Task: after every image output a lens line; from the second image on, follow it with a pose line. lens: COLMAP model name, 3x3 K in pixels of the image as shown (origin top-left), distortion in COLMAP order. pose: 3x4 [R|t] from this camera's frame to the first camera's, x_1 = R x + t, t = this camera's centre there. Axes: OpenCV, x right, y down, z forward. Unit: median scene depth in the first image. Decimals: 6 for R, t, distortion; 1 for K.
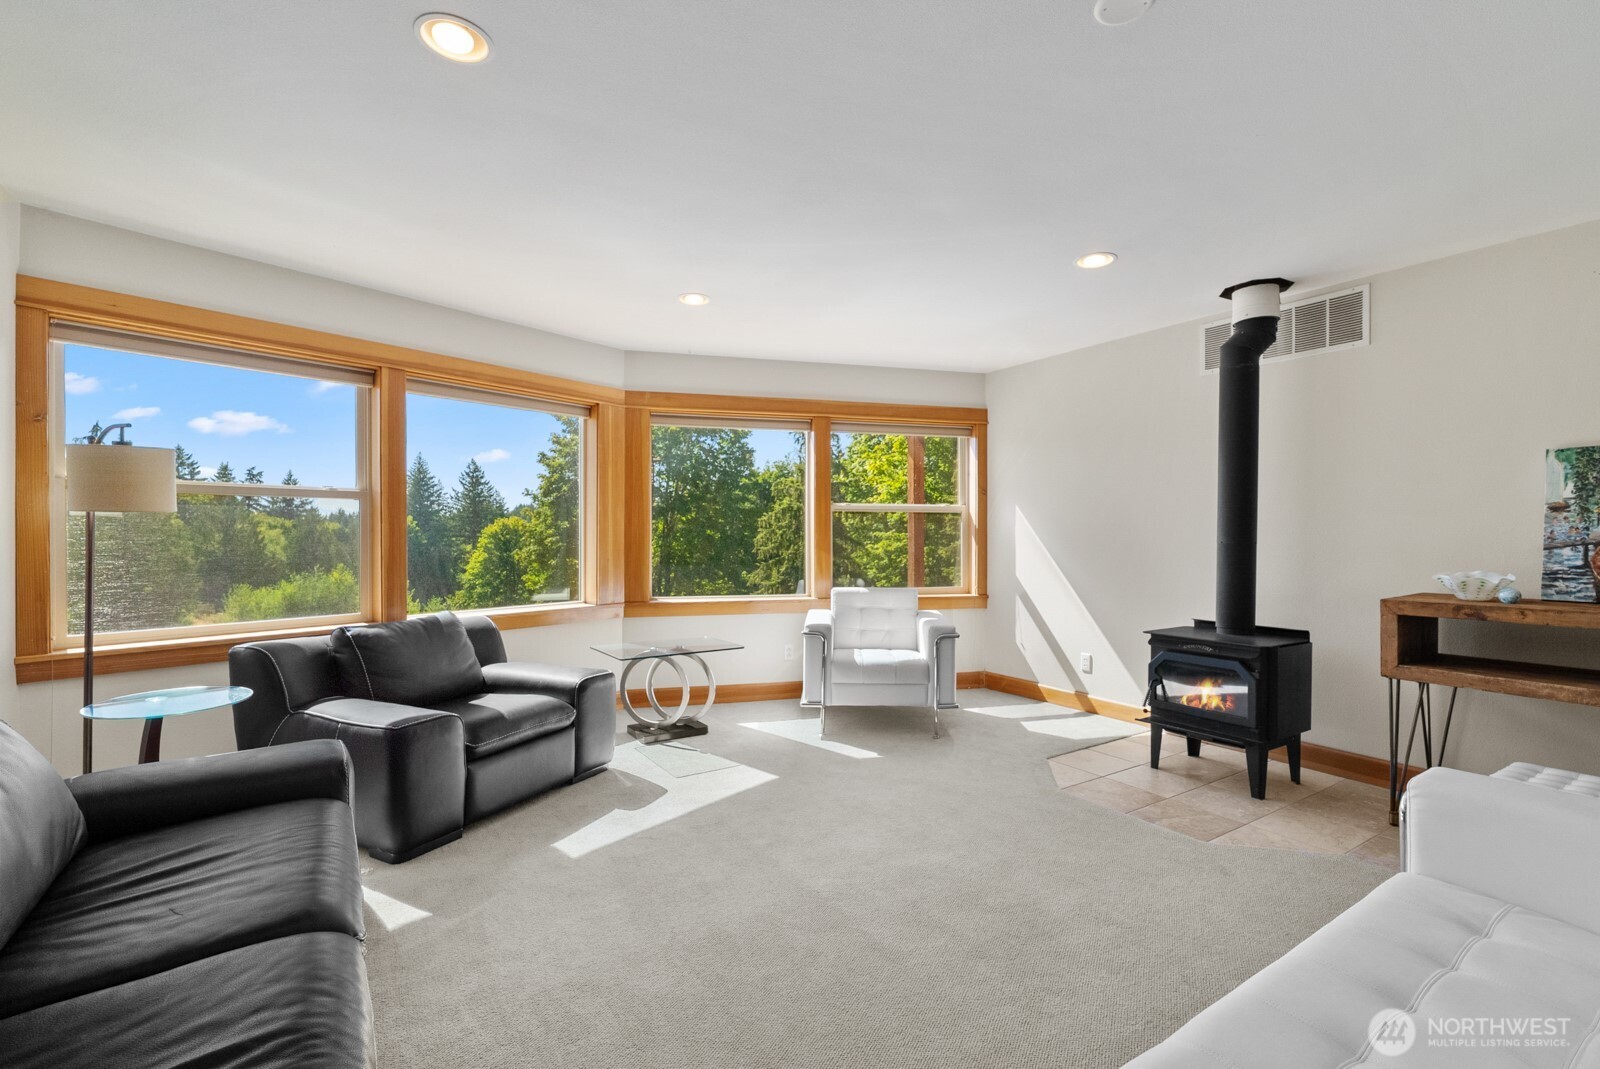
lens RADIAL K [[704.9, 0, 800.0], [0, 704.9, 534.5], [0, 0, 1]] dist [0.001818, 0.000350]
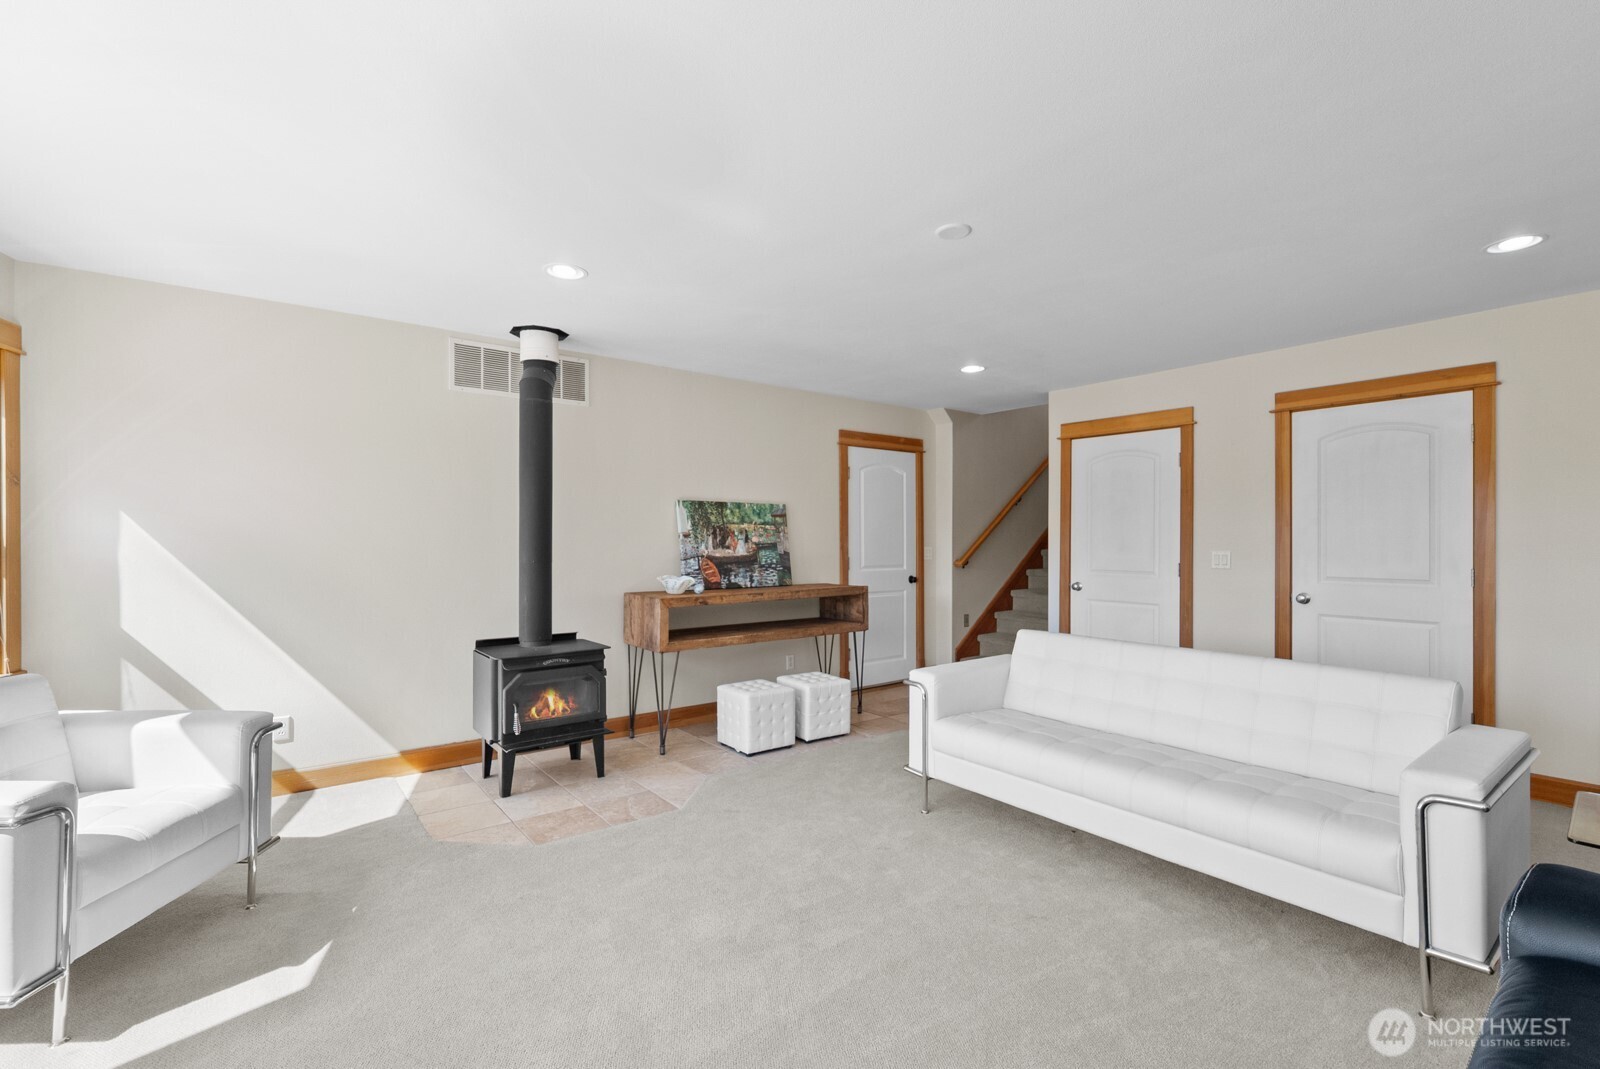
lens RADIAL K [[715.8, 0, 800.0], [0, 715.8, 534.5], [0, 0, 1]] dist [0.002480, 0.000112]
pose [[-0.080222, 0.009851, 0.996728, -0.515574], [0.000139, 0.999951, -0.009872, -0.017992], [-0.996777, -0.000653, -0.080220, 0.683189]]
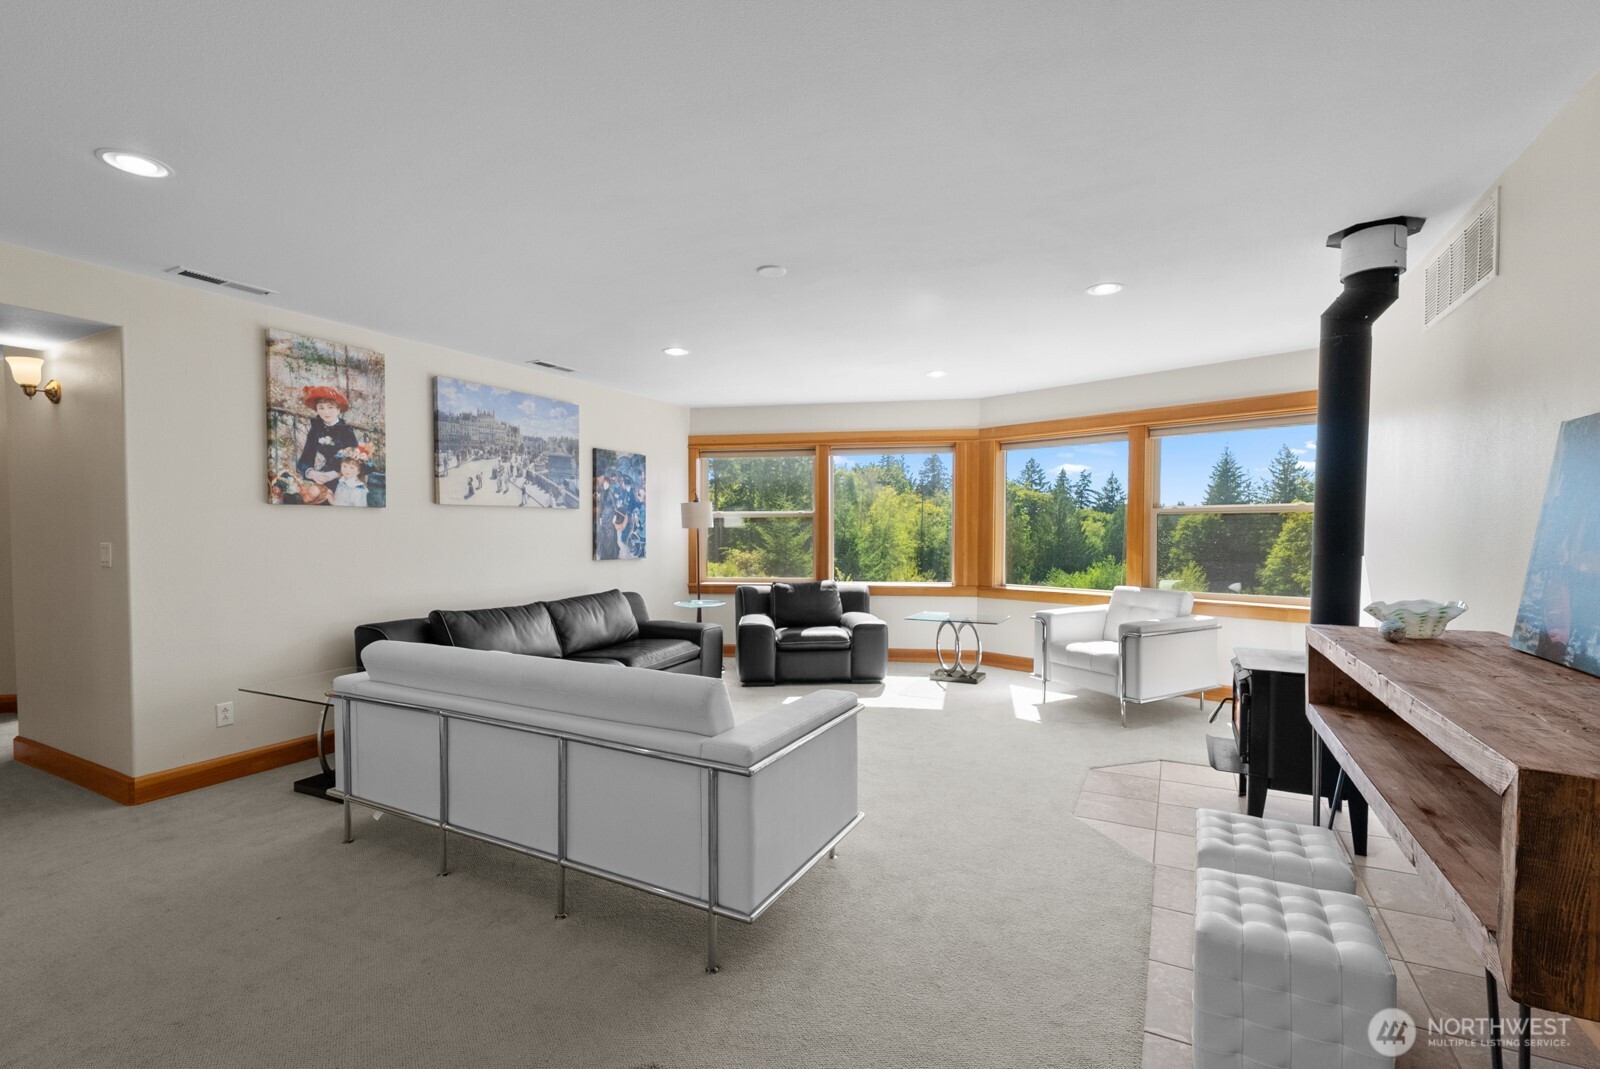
lens RADIAL K [[715.8, 0, 800.0], [0, 715.8, 534.5], [0, 0, 1]] dist [0.002480, 0.000112]
pose [[0.494855, 0.006551, -0.868951, 0.979558], [0.003214, 0.999951, 0.009369, -0.020553], [0.868970, -0.007429, 0.494810, 0.034259]]
